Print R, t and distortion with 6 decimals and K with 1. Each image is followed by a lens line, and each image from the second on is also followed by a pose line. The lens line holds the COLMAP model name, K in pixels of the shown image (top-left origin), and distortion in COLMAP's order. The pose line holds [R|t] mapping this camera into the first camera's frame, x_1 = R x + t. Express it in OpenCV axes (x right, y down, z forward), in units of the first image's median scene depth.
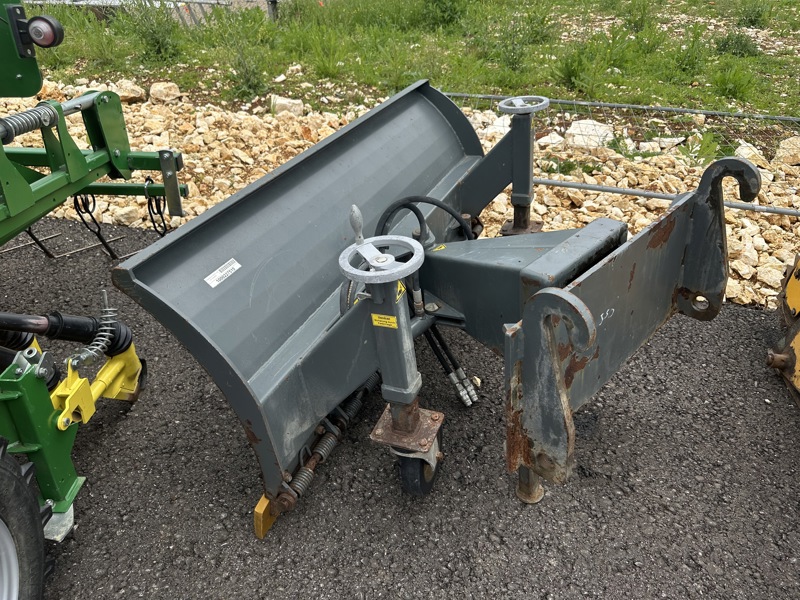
lens RADIAL K [[549.1, 0, 400.0], [0, 549.1, 300.0], [0, 0, 1]] dist [0.025642, -0.031785]
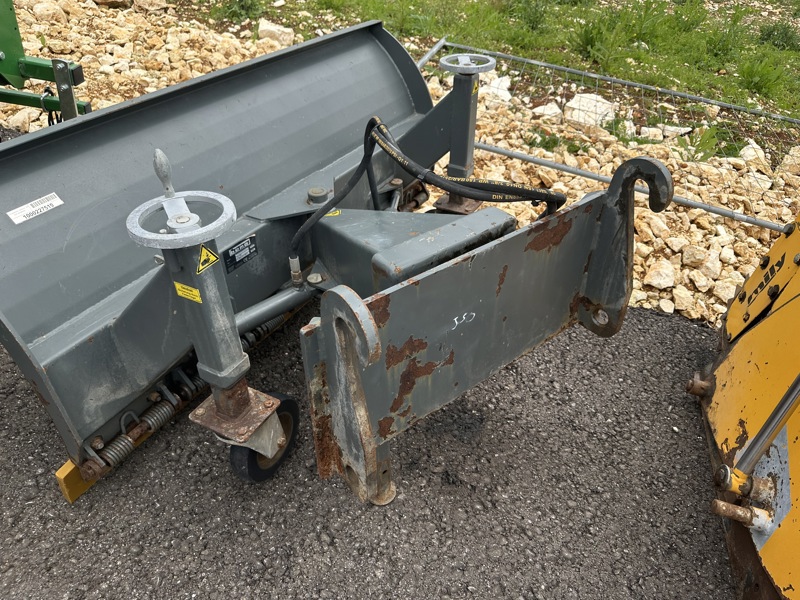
lens RADIAL K [[553.9, 0, 400.0], [0, 553.9, 300.0], [0, 0, 1]] dist [0.016215, -0.020679]
pose [[0.989734, 0.142778, -0.006469, 0.186074], [-0.141758, 0.986421, 0.082935, -0.041507], [0.018222, -0.081167, 0.996534, 0.084321]]
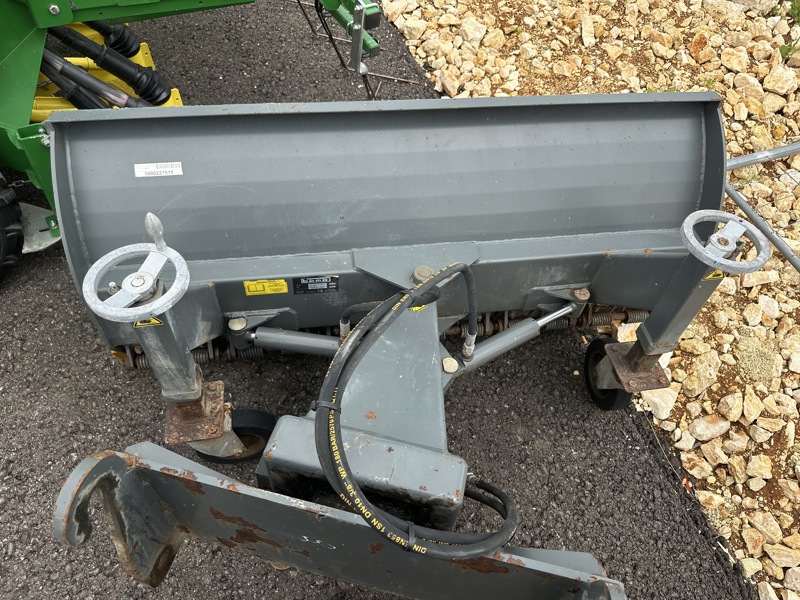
lens RADIAL K [[553.9, 0, 400.0], [0, 553.9, 300.0], [0, 0, 1]] dist [0.016215, -0.020679]
pose [[0.544316, 0.732342, -0.409140, 0.338788], [-0.556438, 0.680180, 0.477212, -0.415491], [0.627771, -0.032093, 0.777736, 0.330275]]
